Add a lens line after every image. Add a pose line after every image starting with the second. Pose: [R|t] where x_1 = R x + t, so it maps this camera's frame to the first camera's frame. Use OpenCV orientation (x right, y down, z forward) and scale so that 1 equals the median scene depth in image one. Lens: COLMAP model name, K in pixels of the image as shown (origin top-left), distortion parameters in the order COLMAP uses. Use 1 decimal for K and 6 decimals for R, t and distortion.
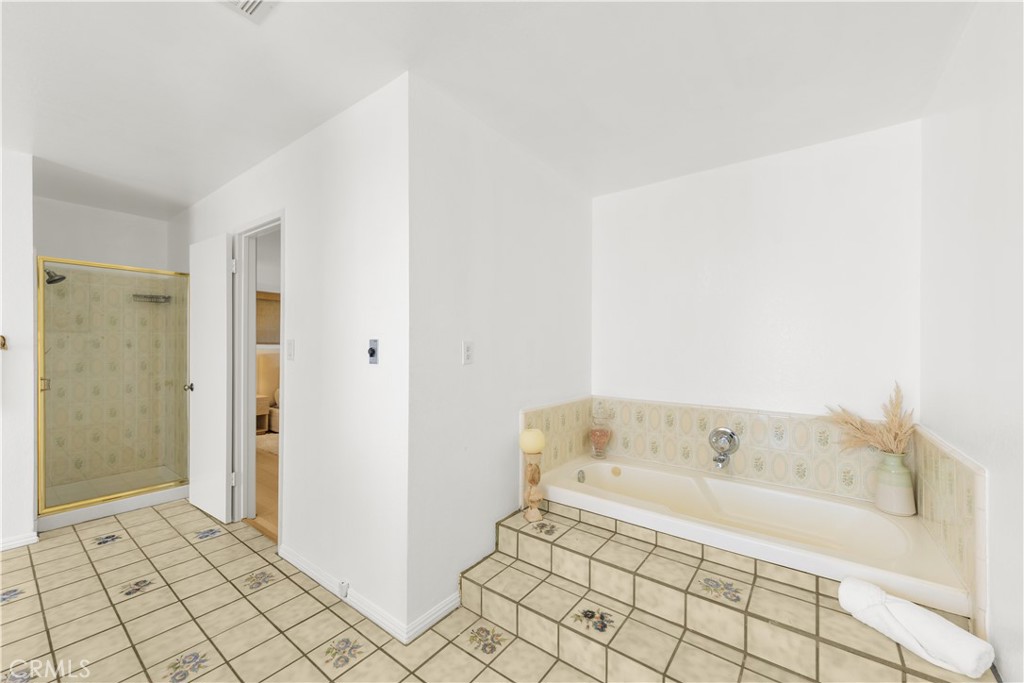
lens RADIAL K [[404.2, 0, 512.4], [0, 404.2, 342.7], [0, 0, 1]] dist [0.000821, -0.000603]
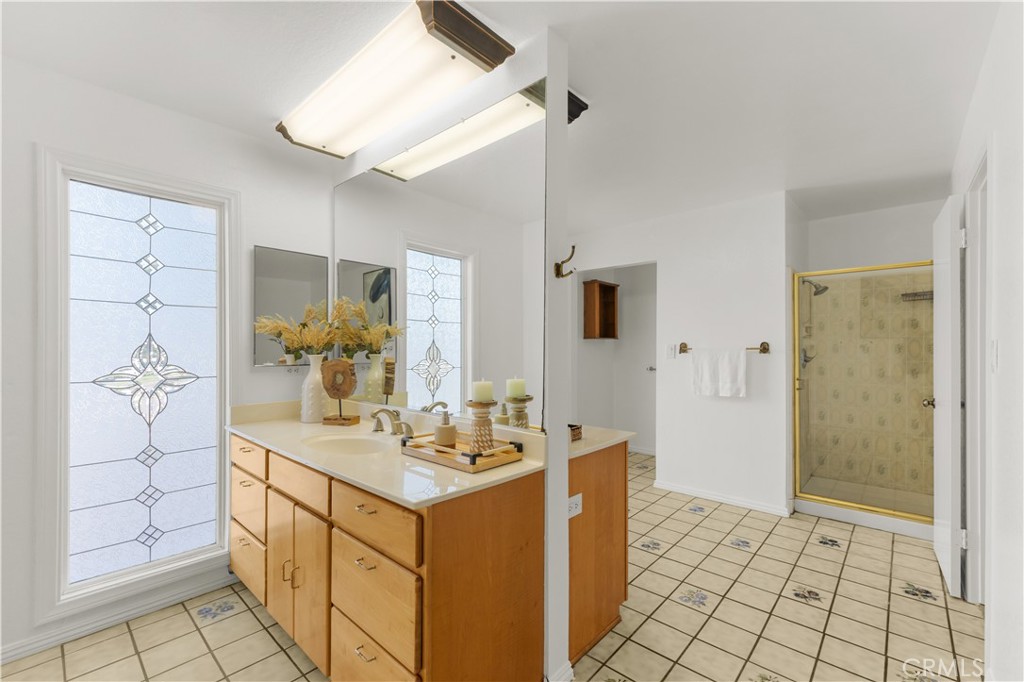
lens RADIAL K [[445.6, 0, 513.6], [0, 445.6, 345.7], [0, 0, 1]] dist [0.013253, -0.002573]
pose [[-0.096345, -0.008890, -0.995308, 0.190608], [0.003207, 0.999952, -0.009242, 0.003307], [0.995343, -0.004083, -0.096312, 0.315300]]
